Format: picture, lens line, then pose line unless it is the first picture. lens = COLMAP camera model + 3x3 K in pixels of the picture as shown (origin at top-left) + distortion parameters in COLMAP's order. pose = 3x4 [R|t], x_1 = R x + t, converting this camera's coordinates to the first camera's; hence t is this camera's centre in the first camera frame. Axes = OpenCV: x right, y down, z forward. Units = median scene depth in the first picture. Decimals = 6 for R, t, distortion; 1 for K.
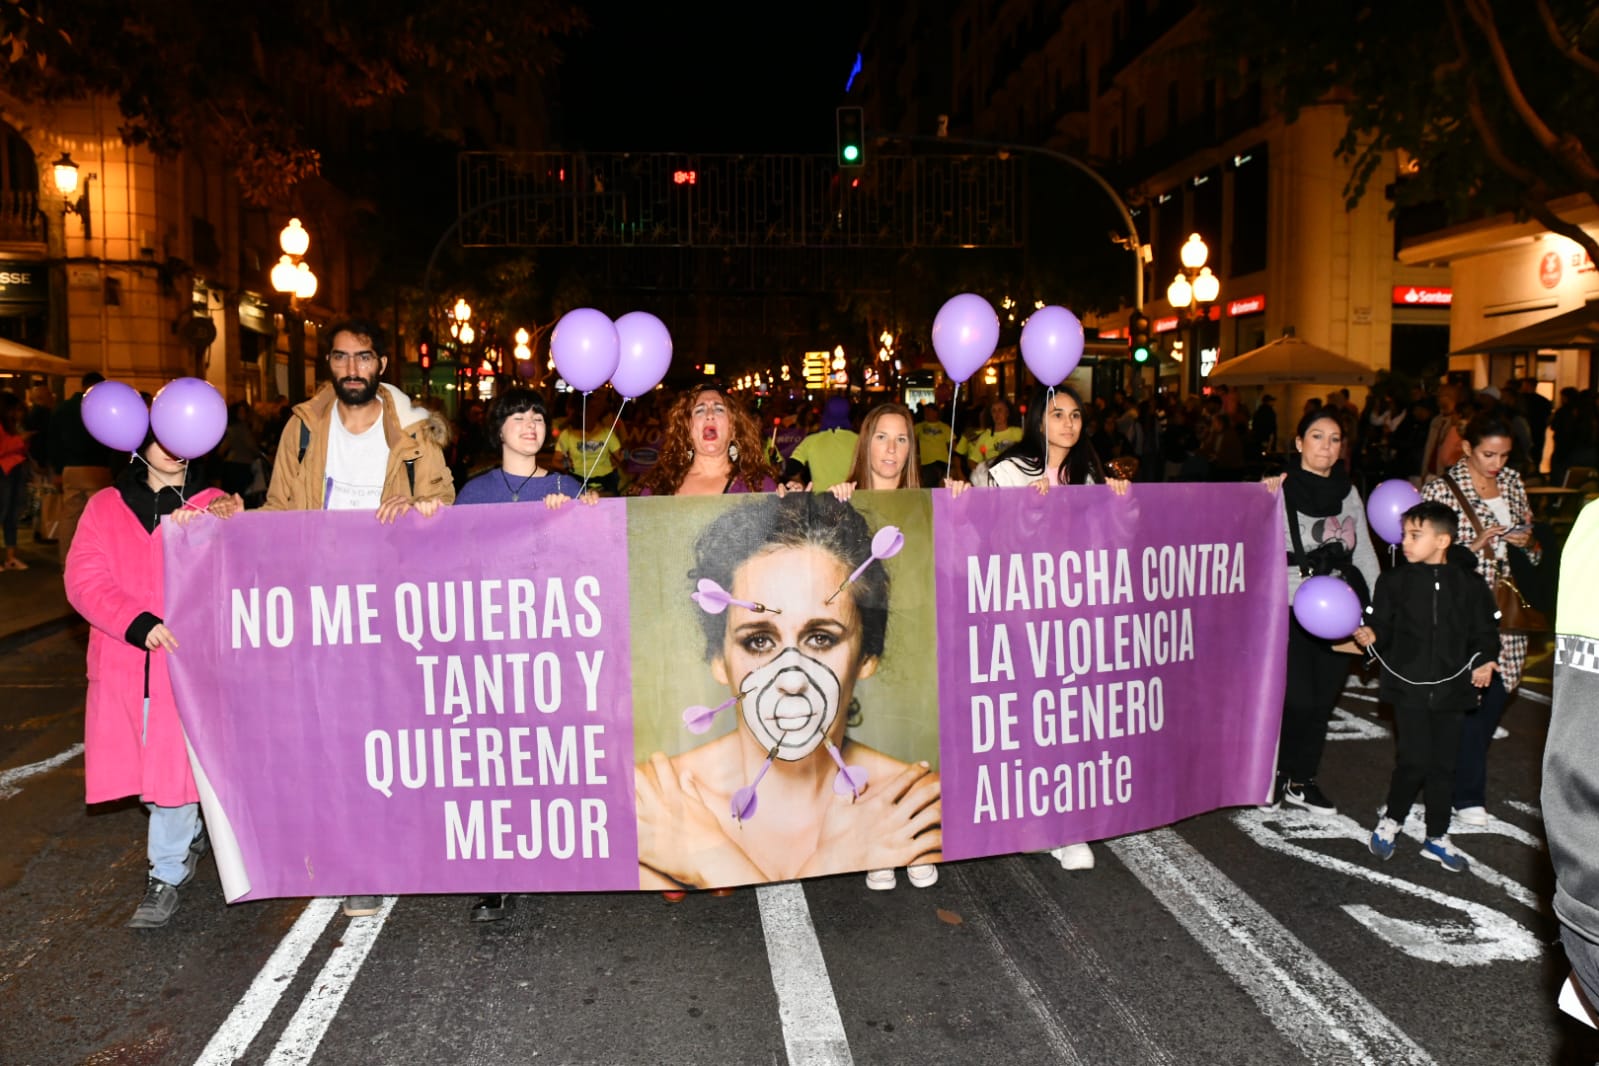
lens RADIAL K [[1310.3, 0, 802.7], [0, 1310.3, 515.5], [0, 0, 1]] dist [-0.047167, 0.050208]
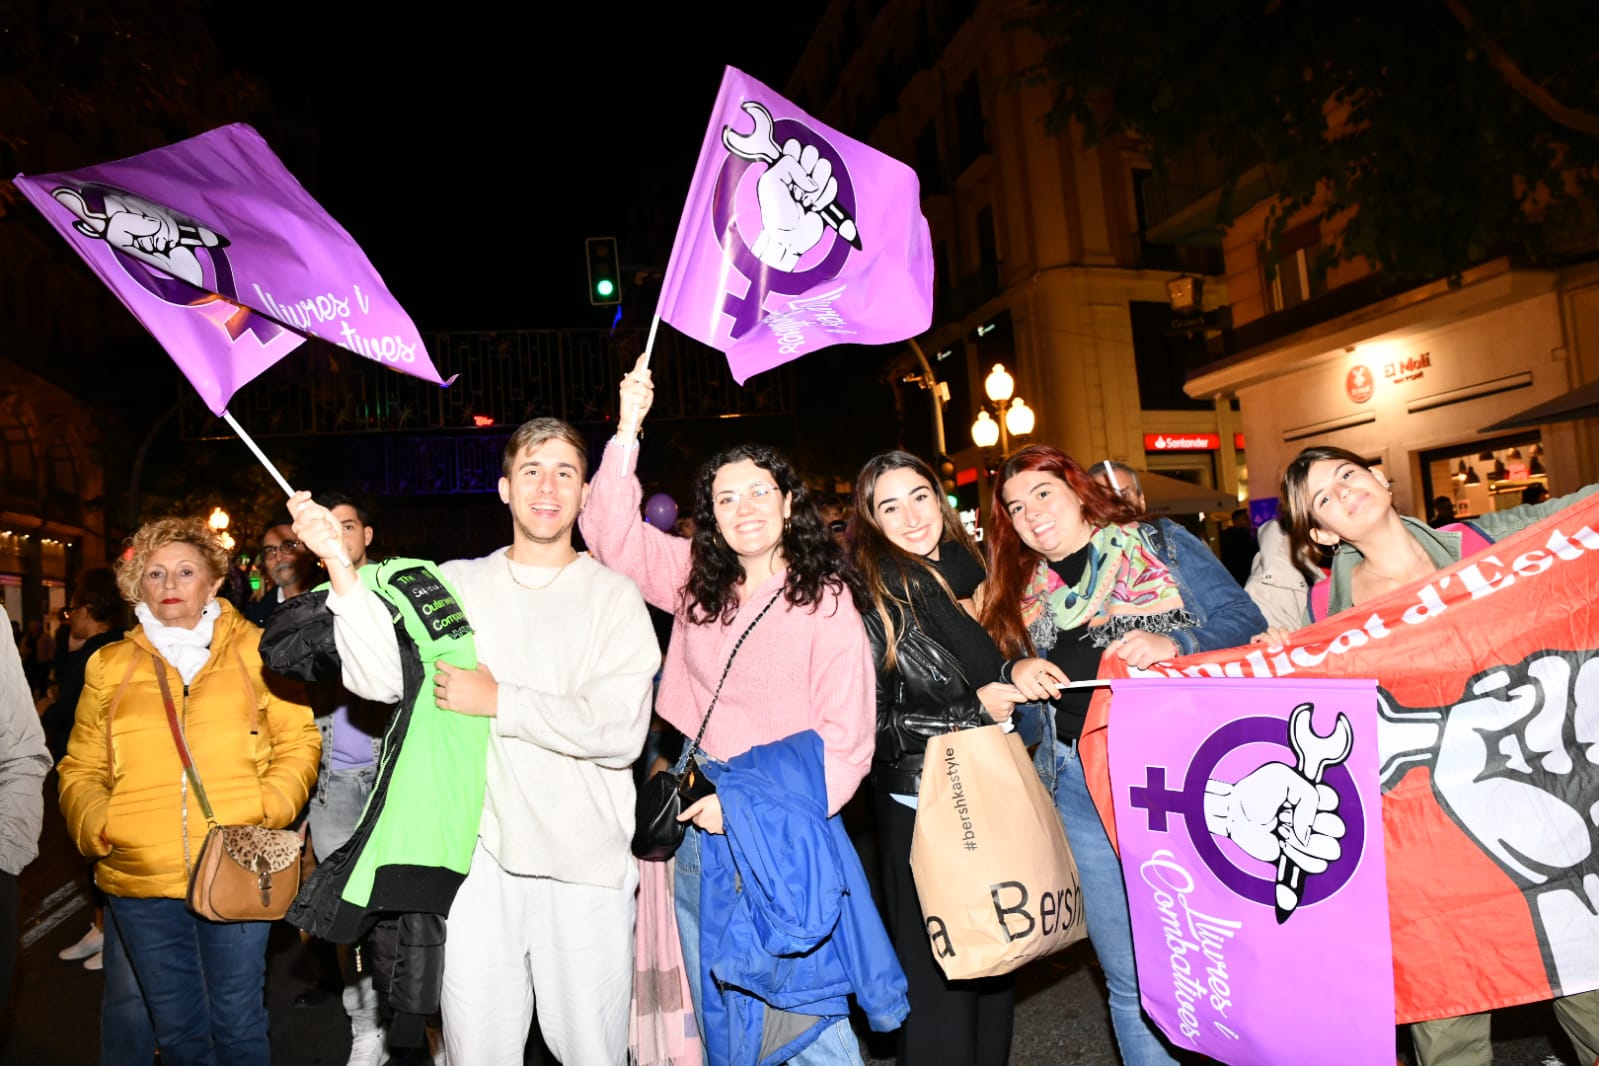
lens RADIAL K [[1108.8, 0, 783.4], [0, 1108.8, 509.4], [0, 0, 1]] dist [-0.105983, 0.054950]
pose [[0.982507, -0.063038, 0.175231, 0.014021], [0.089568, 0.984941, -0.147878, -0.015011], [-0.163271, 0.160986, 0.973358, 0.248796]]
